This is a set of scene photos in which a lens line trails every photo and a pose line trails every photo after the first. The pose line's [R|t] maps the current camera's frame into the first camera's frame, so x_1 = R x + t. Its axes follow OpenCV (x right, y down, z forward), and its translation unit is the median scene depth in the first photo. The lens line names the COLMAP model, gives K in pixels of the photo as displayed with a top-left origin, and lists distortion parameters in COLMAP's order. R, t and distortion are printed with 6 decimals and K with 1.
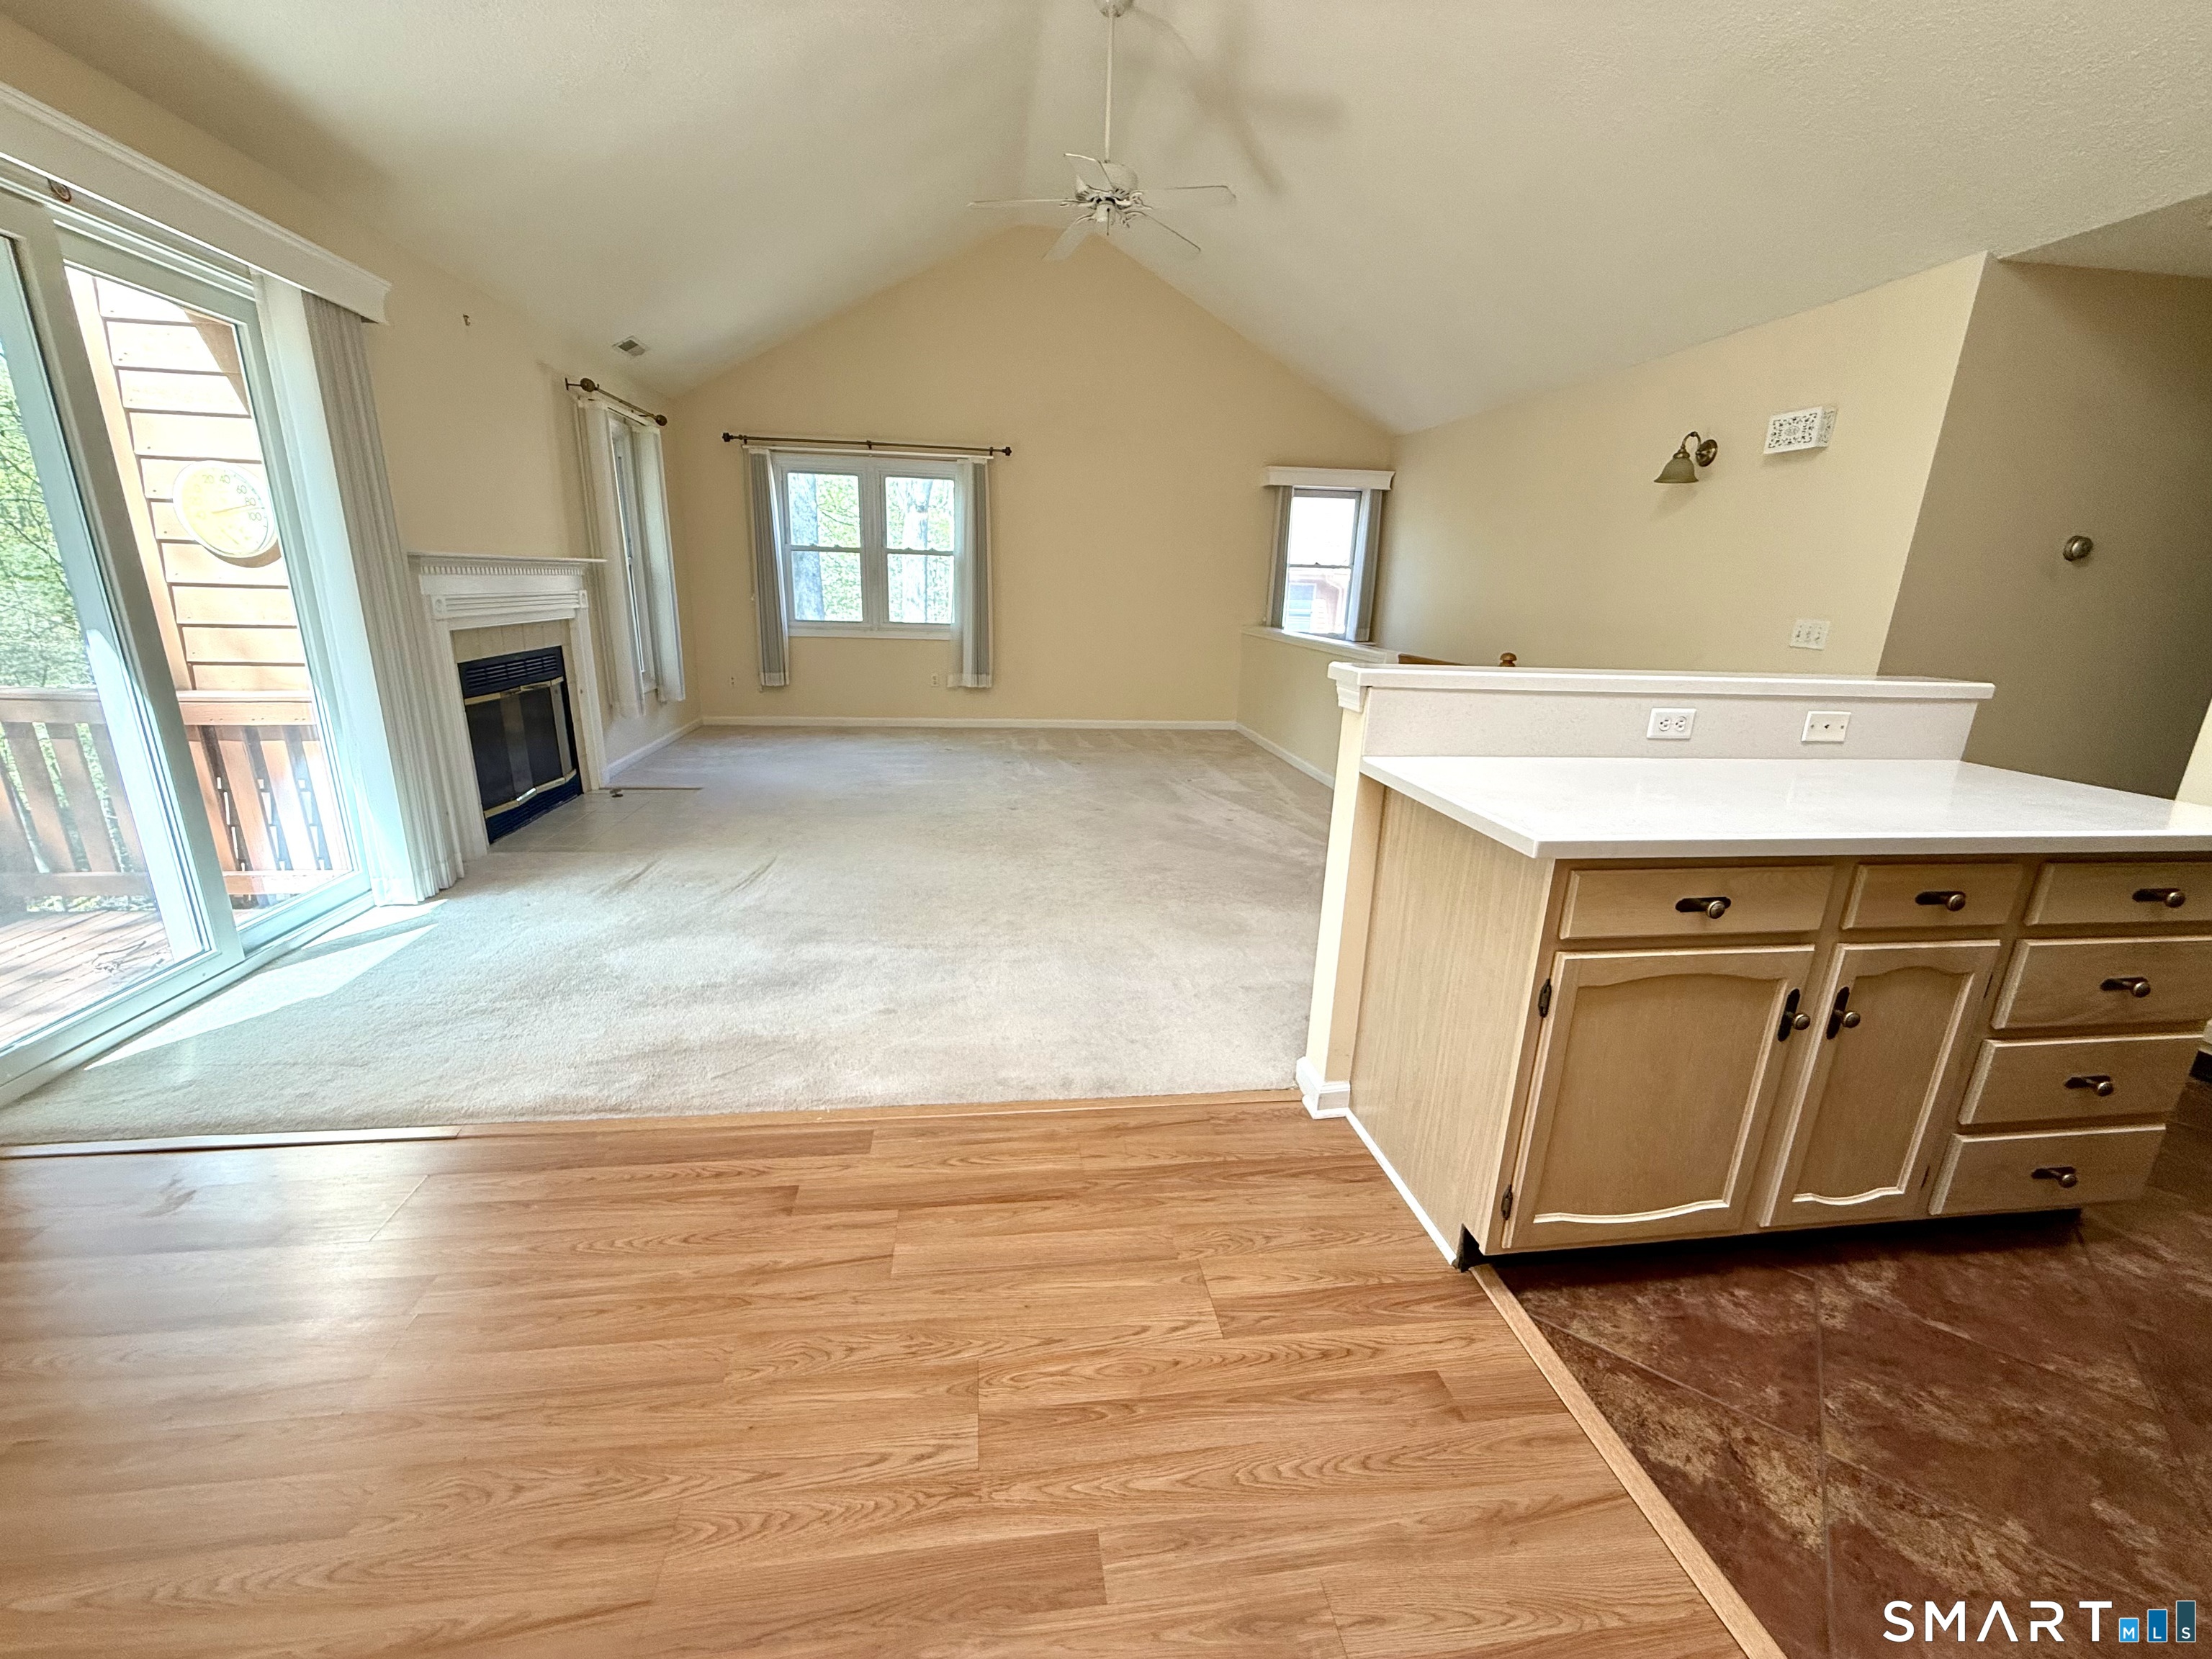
lens RADIAL K [[881.1, 0, 1100.5], [0, 881.1, 829.7], [0, 0, 1]] dist [0.002281, -0.000379]
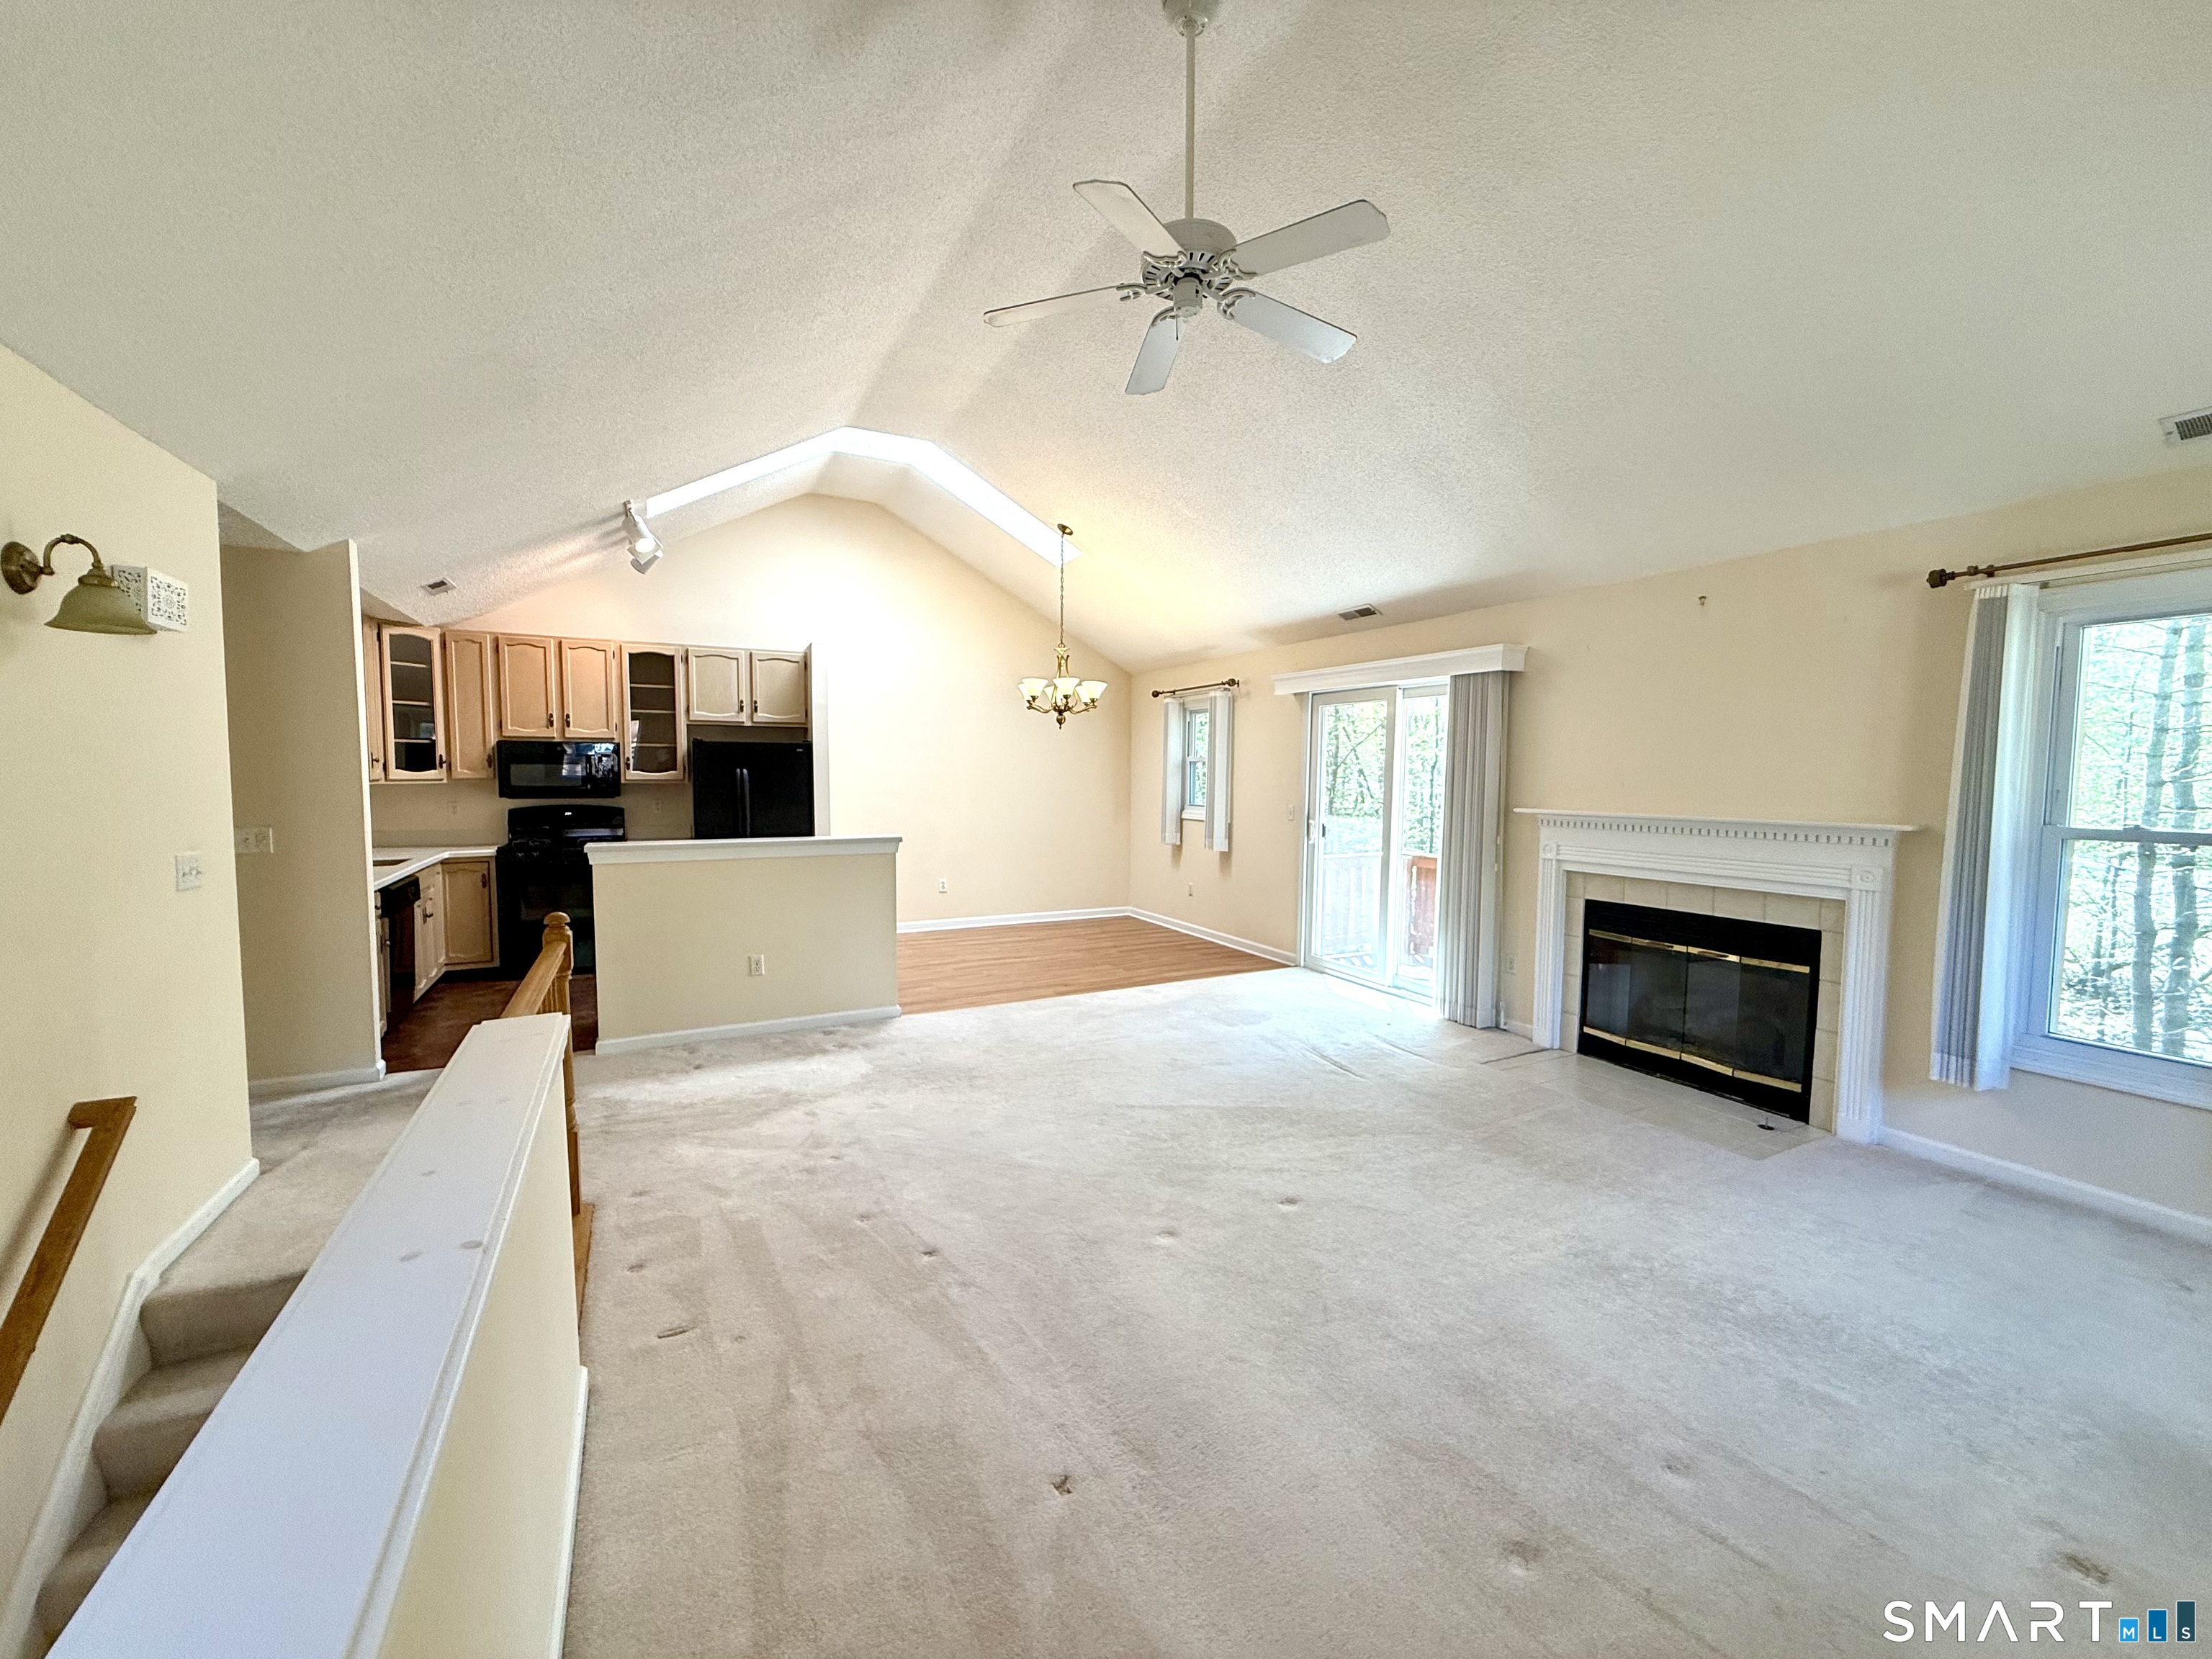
lens RADIAL K [[881.1, 0, 1098.0], [0, 881.1, 828.0], [0, 0, 1]] dist [0.002281, -0.000379]
pose [[-0.944674, -0.017393, -0.327549, 0.316381], [-0.123400, 0.944077, 0.305764, -0.594304], [0.303914, 0.329267, -0.893991, 1.933557]]
